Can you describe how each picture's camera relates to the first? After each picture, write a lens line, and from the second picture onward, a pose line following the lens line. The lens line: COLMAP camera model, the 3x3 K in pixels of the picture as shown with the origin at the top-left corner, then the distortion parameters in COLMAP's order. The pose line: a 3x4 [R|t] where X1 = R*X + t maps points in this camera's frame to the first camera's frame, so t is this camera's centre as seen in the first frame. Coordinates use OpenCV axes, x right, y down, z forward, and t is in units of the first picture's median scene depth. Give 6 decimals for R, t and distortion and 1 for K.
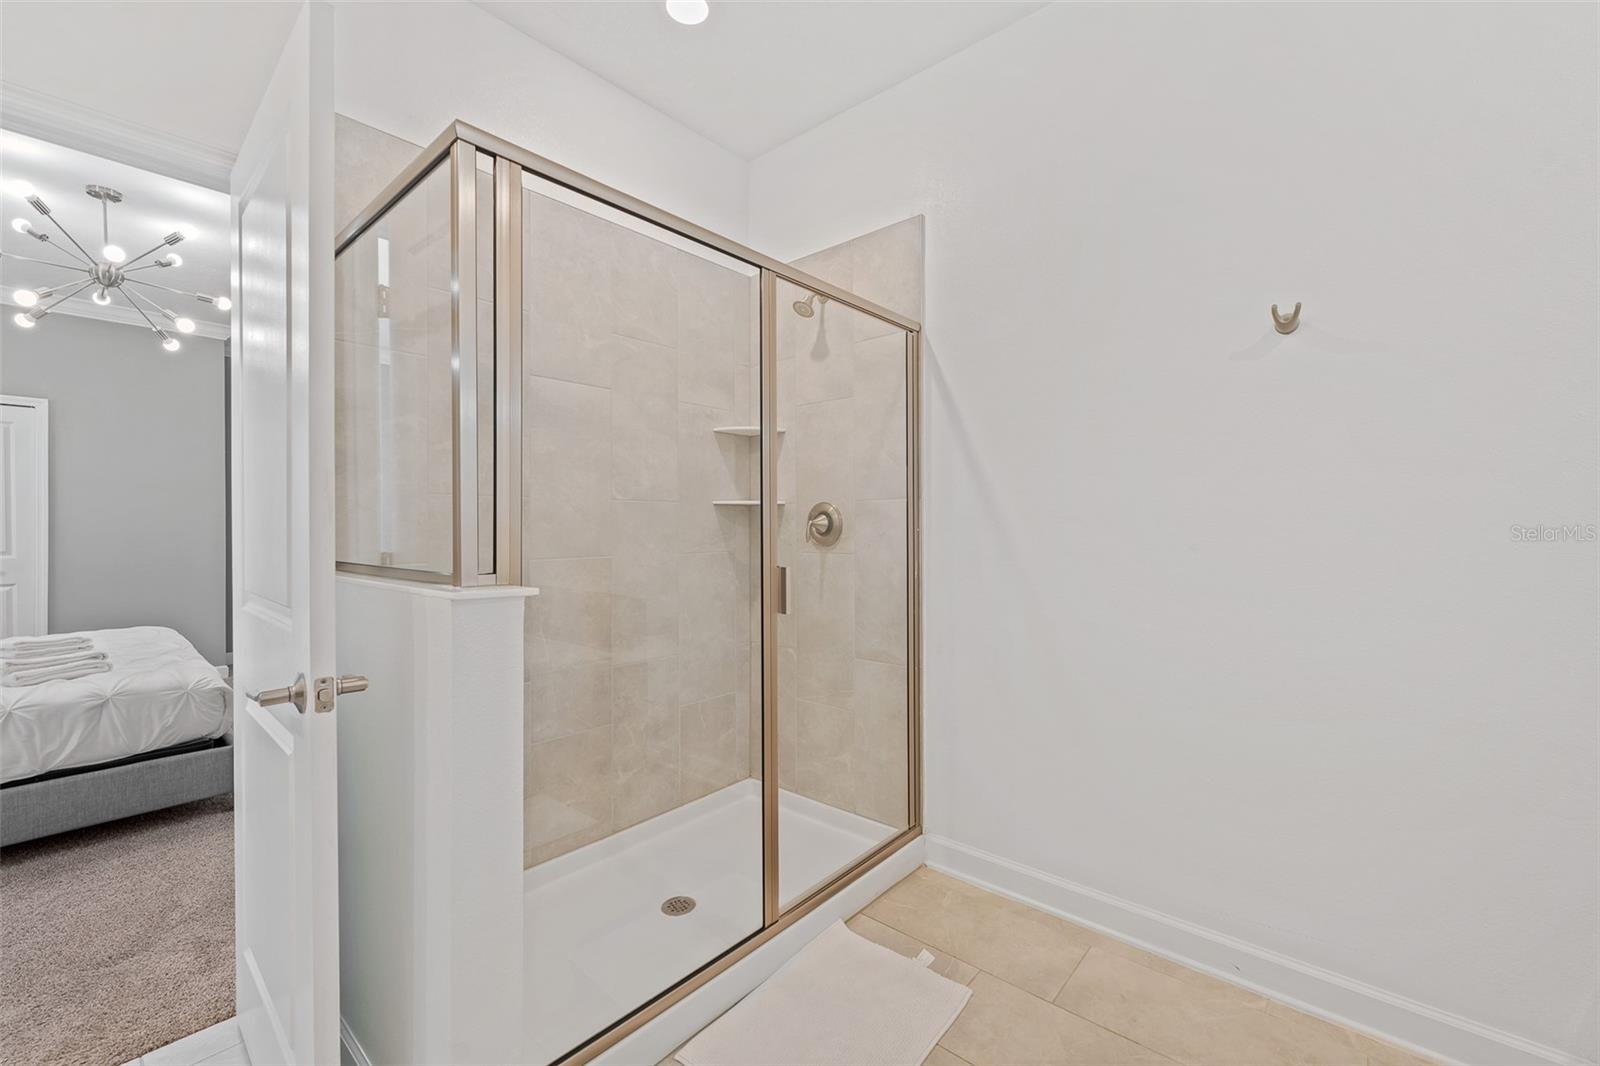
lens RADIAL K [[654.9, 0, 800.9], [0, 654.9, 531.0], [0, 0, 1]] dist [-0.001382, -0.000906]
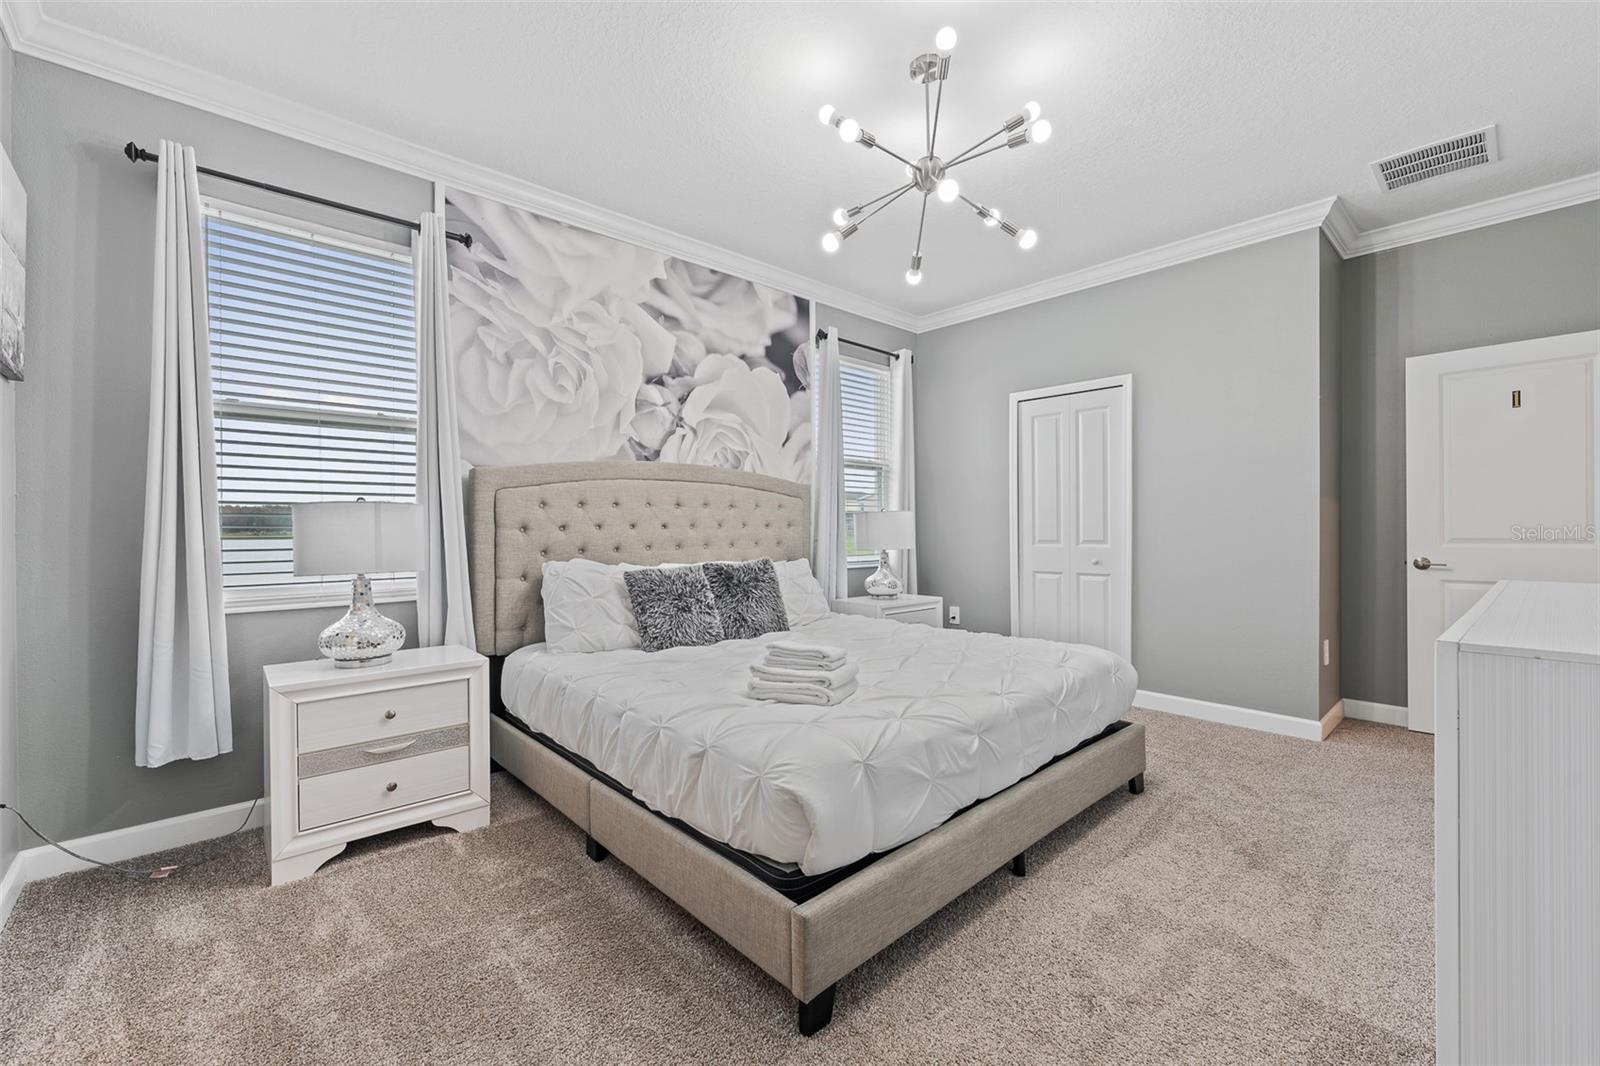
lens RADIAL K [[654.9, 0, 801.7], [0, 654.9, 524.7], [0, 0, 1]] dist [-0.001382, -0.000906]
pose [[-0.111908, 0.002720, -0.993715, -0.332227], [0.003142, 0.999992, 0.002383, 0.005983], [0.993714, -0.002856, -0.111916, 1.114895]]
